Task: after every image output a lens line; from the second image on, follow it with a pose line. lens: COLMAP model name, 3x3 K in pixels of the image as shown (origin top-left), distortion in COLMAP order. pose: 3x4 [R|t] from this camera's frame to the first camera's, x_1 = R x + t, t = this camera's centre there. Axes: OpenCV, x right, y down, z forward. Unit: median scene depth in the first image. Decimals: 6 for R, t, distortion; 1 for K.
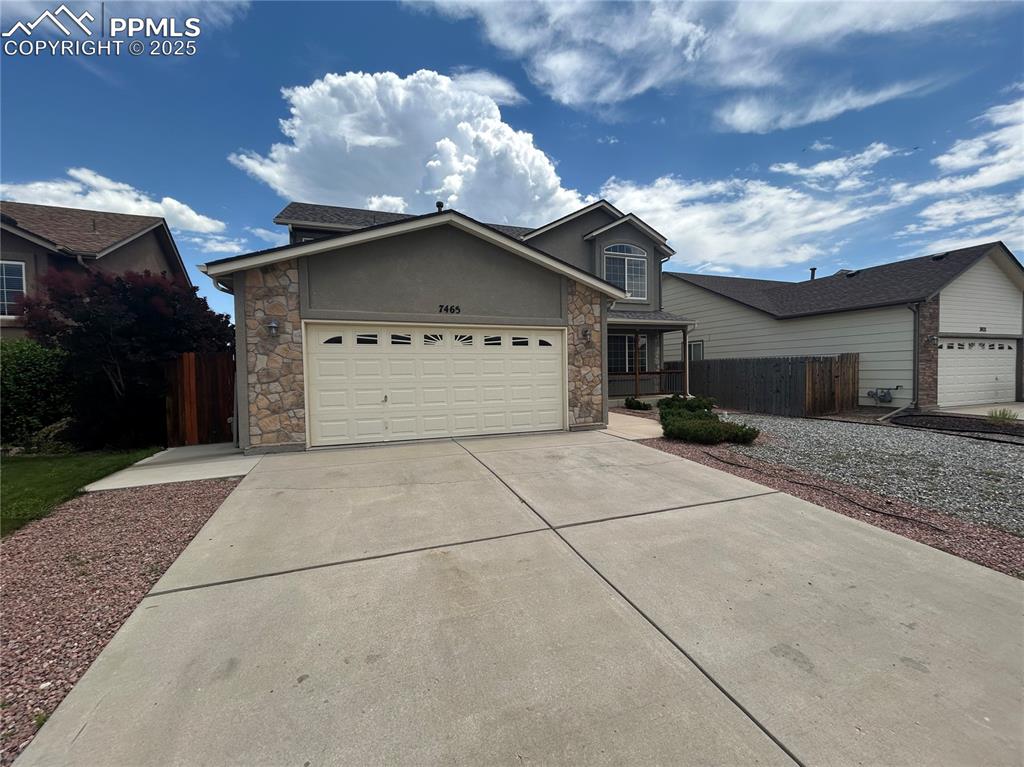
lens RADIAL K [[410.8, 0, 526.3], [0, 410.8, 385.8], [0, 0, 1]] dist [0.009409, 0.000017]
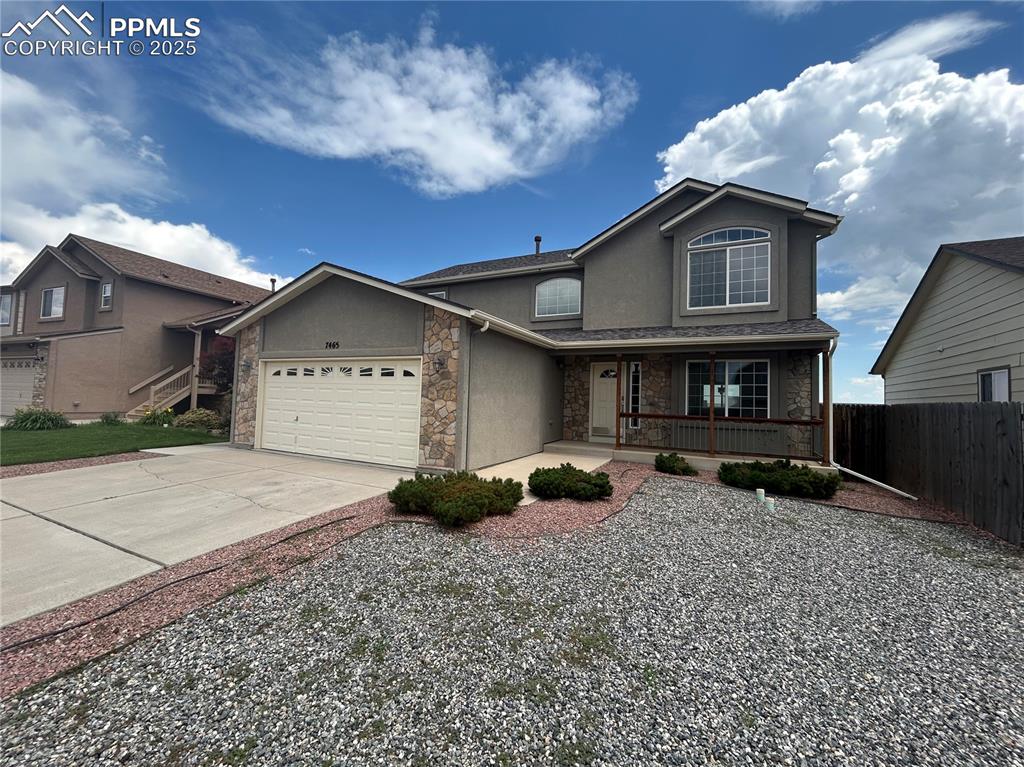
lens RADIAL K [[420.4, 0, 512.0], [0, 420.4, 383.5], [0, 0, 1]] dist [0.001733, 0.000020]
pose [[0.677375, 0.005270, -0.735619, 0.821050], [-0.071163, 0.995754, -0.058394, -0.037027], [0.732188, 0.091904, 0.674873, 0.466826]]
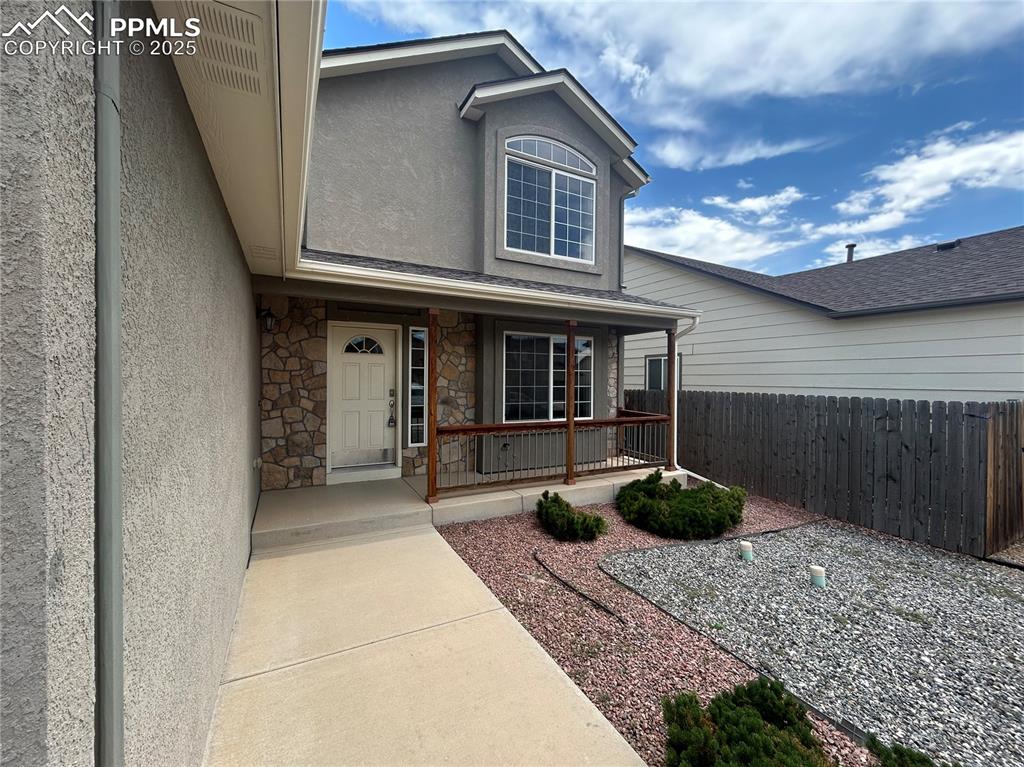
lens RADIAL K [[420.4, 0, 512.0], [0, 420.4, 383.5], [0, 0, 1]] dist [0.001733, 0.000020]
pose [[0.992983, 0.021973, 0.116195, 0.236049], [-0.016869, 0.998857, -0.044727, -0.077899], [-0.117045, 0.042453, 0.992219, 0.867902]]
